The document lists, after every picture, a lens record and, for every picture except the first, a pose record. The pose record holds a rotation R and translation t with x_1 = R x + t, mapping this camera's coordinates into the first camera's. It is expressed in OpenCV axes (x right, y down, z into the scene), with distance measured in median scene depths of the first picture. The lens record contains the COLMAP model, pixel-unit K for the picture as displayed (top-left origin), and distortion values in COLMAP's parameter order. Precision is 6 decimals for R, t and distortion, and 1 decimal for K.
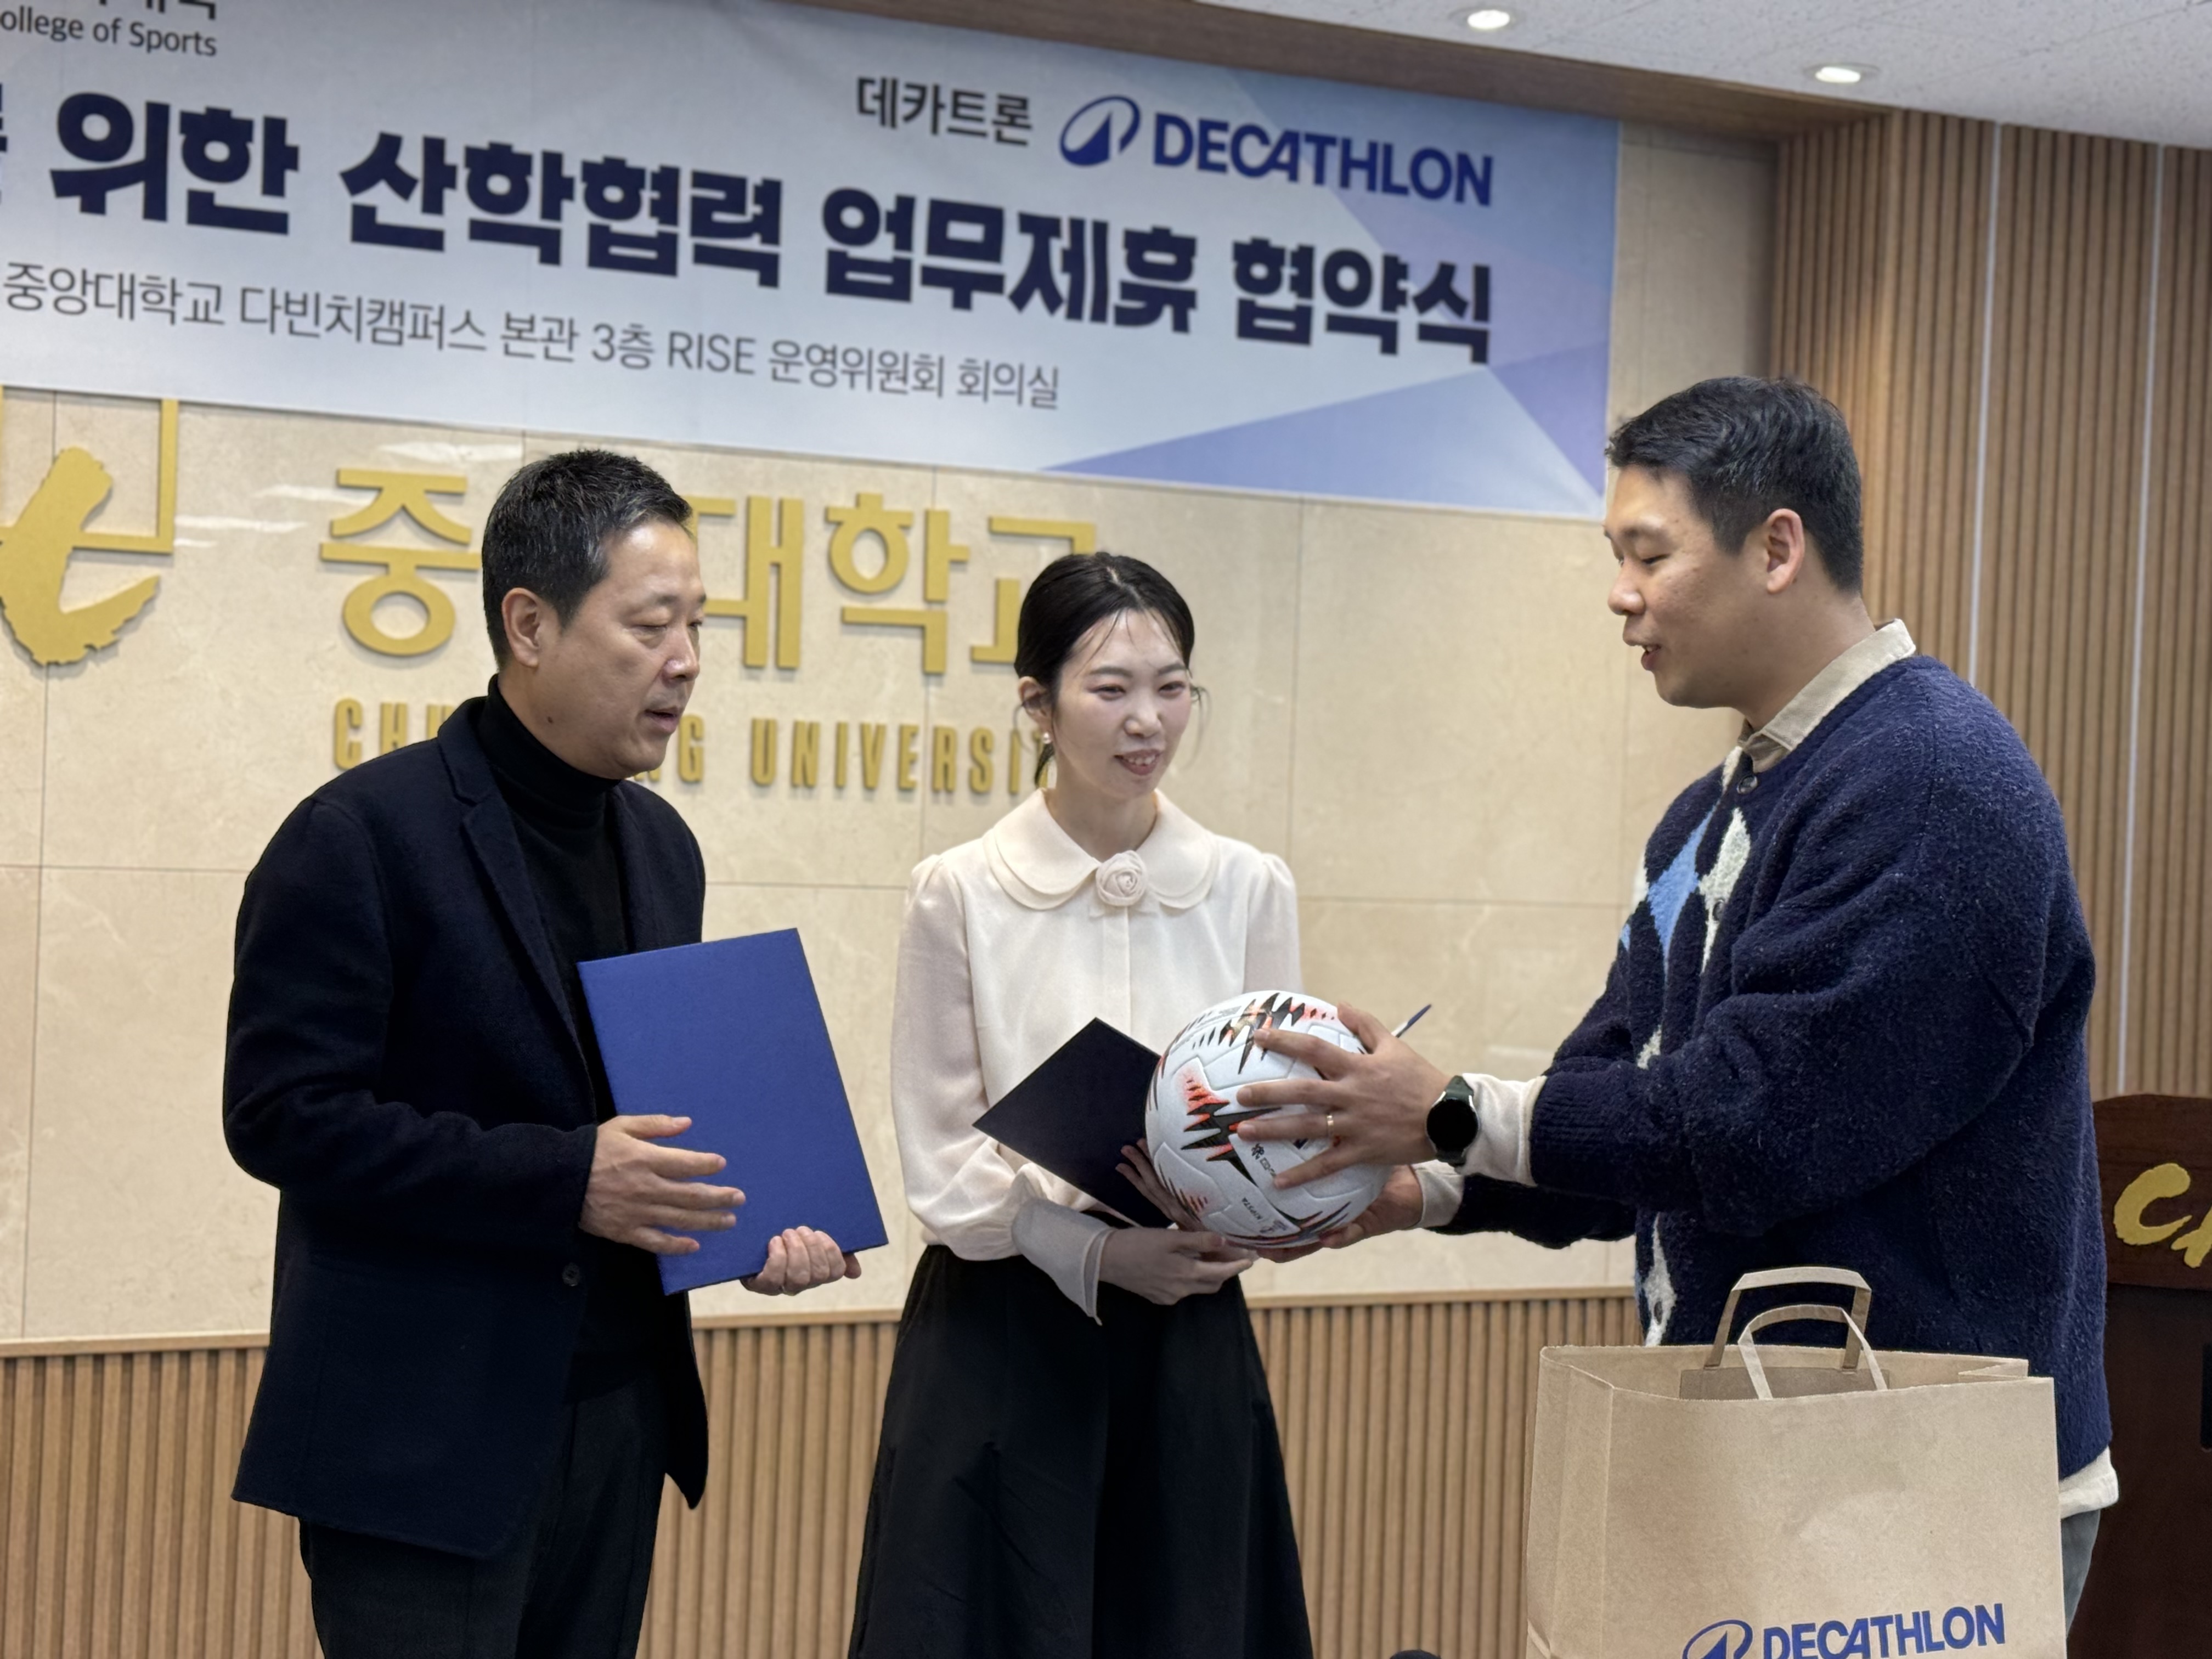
lens RADIAL K [[3427.0, 0, 1130.6], [0, 3427.0, 839.9], [0, 0, 1]] dist [0.148848, -0.113919]
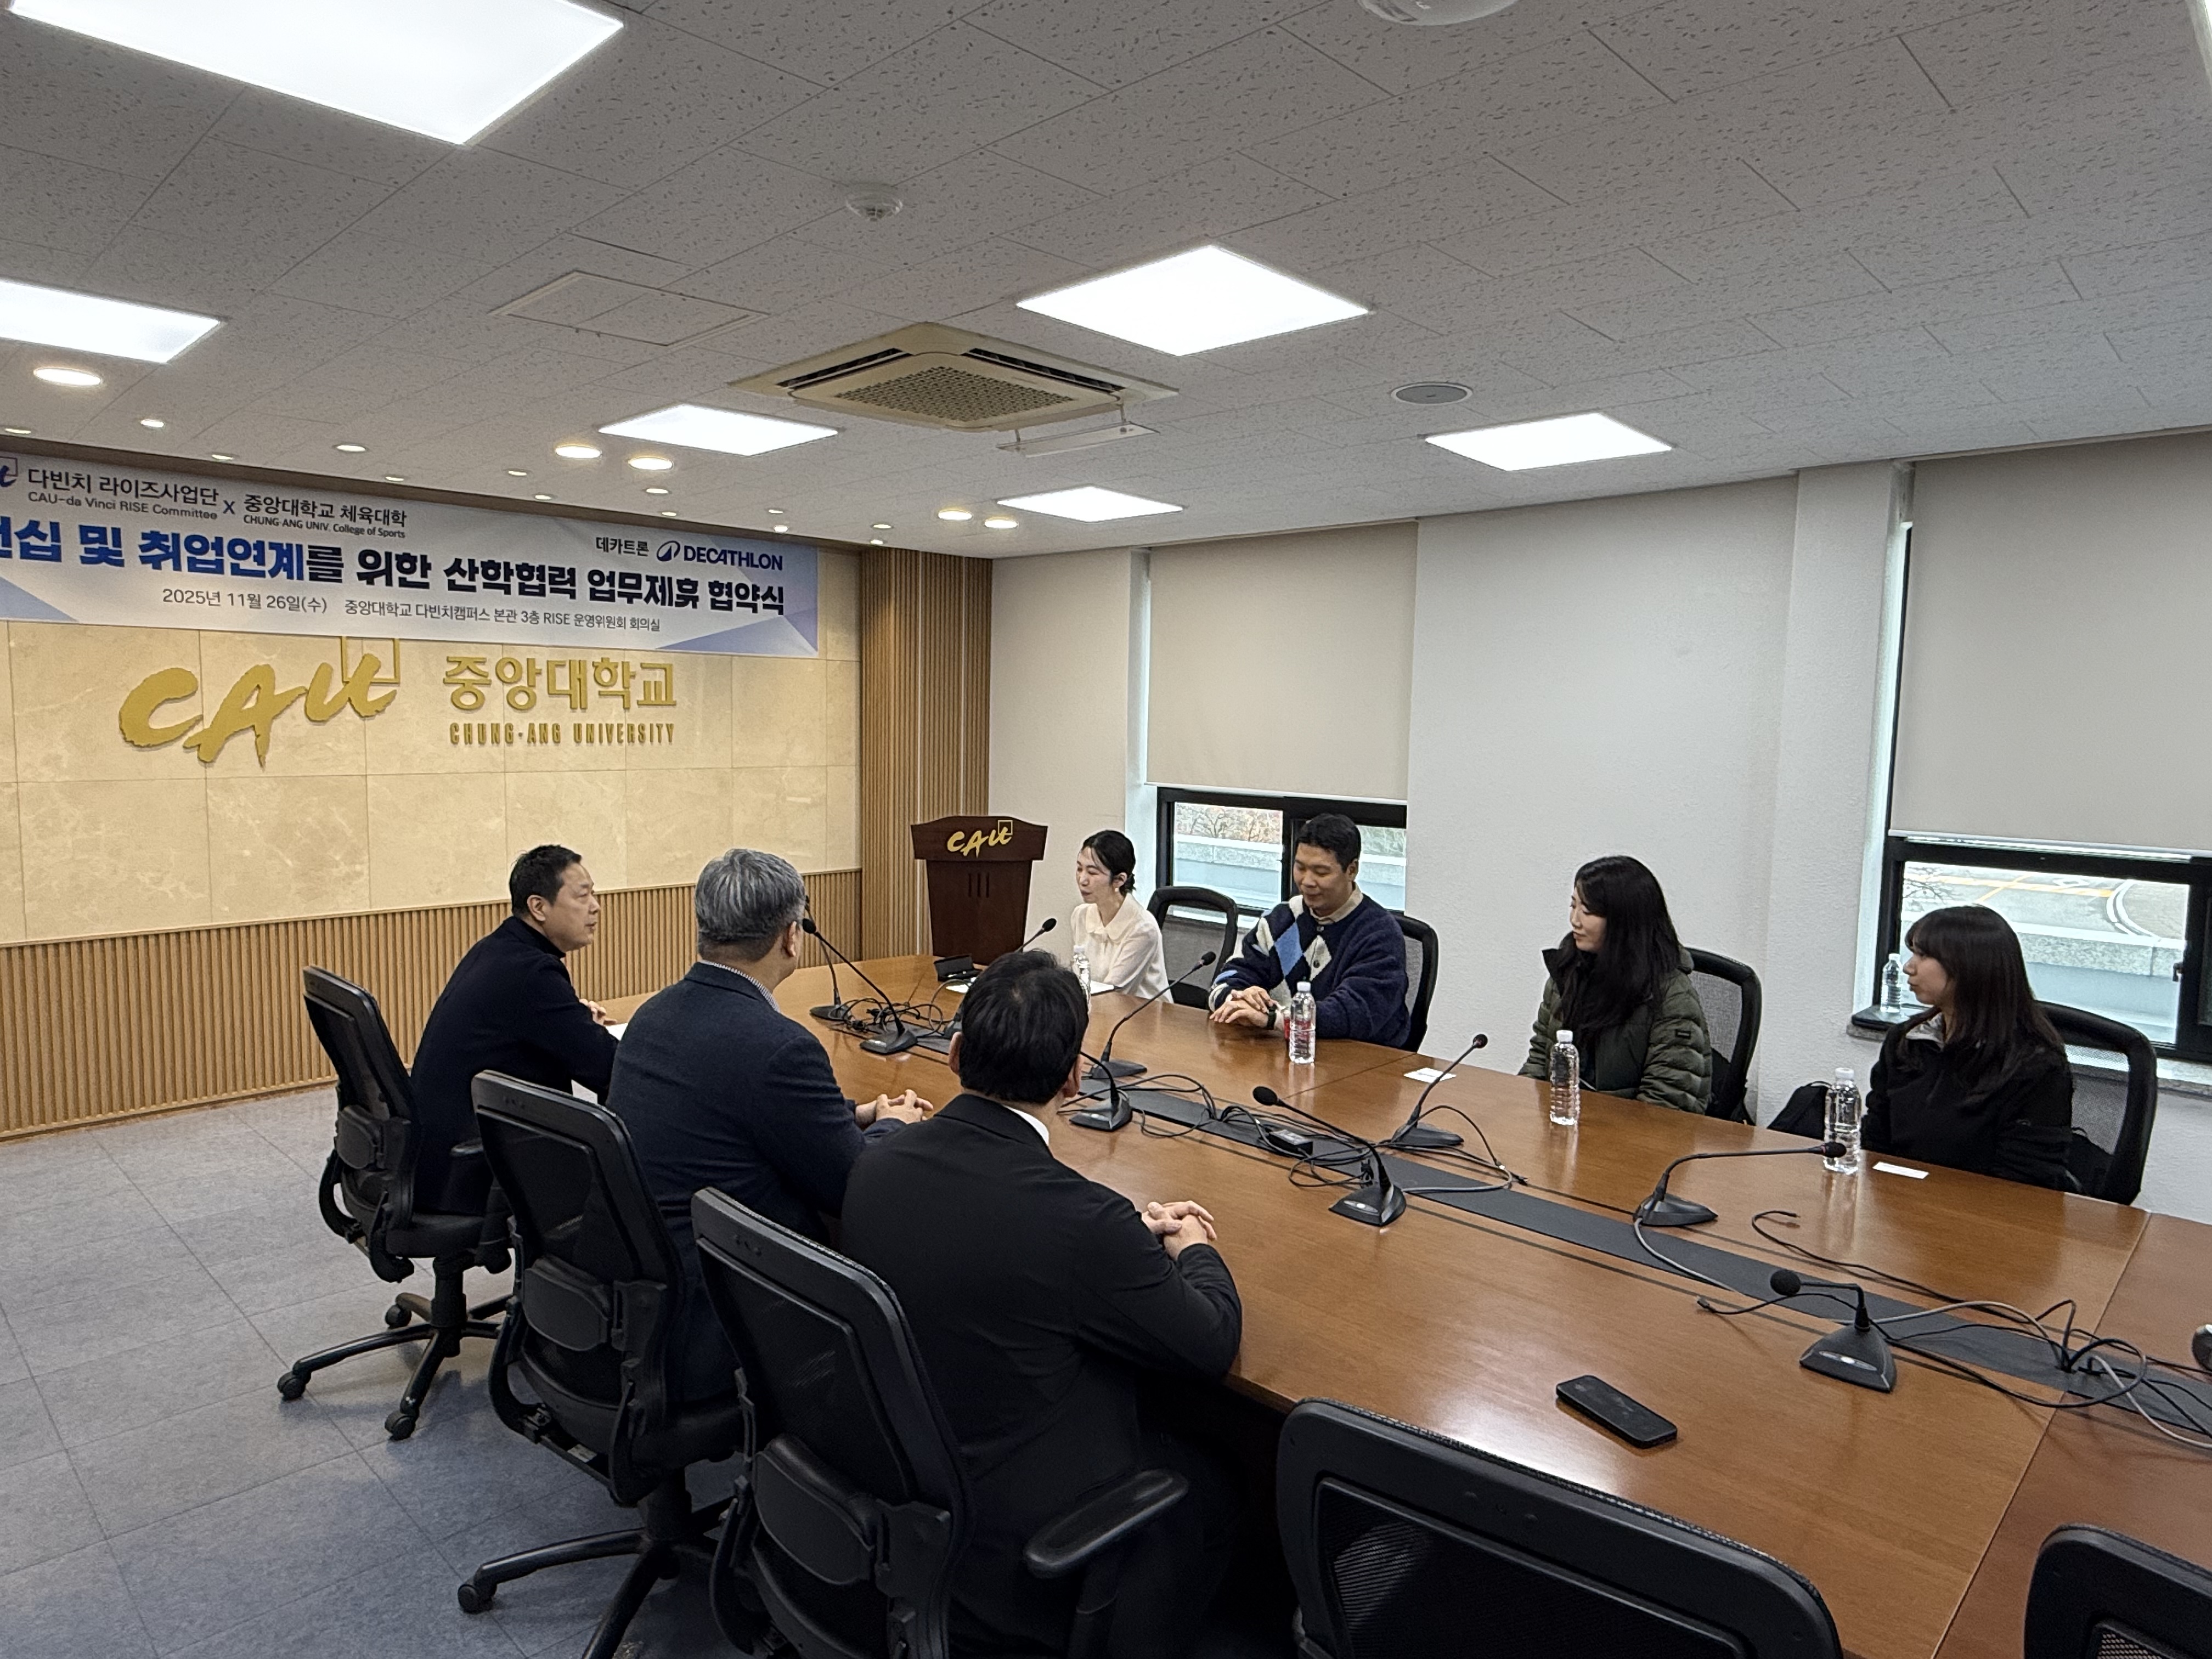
lens RADIAL K [[1289.7, 0, 1063.5], [0, 1289.7, 827.7], [0, 0, 1]] dist [-0.001170, -0.000301]
pose [[0.949415, -0.047096, 0.310473, -0.048603], [0.017920, 0.995204, 0.096166, -0.045774], [-0.313513, -0.085738, 0.945705, -0.395417]]
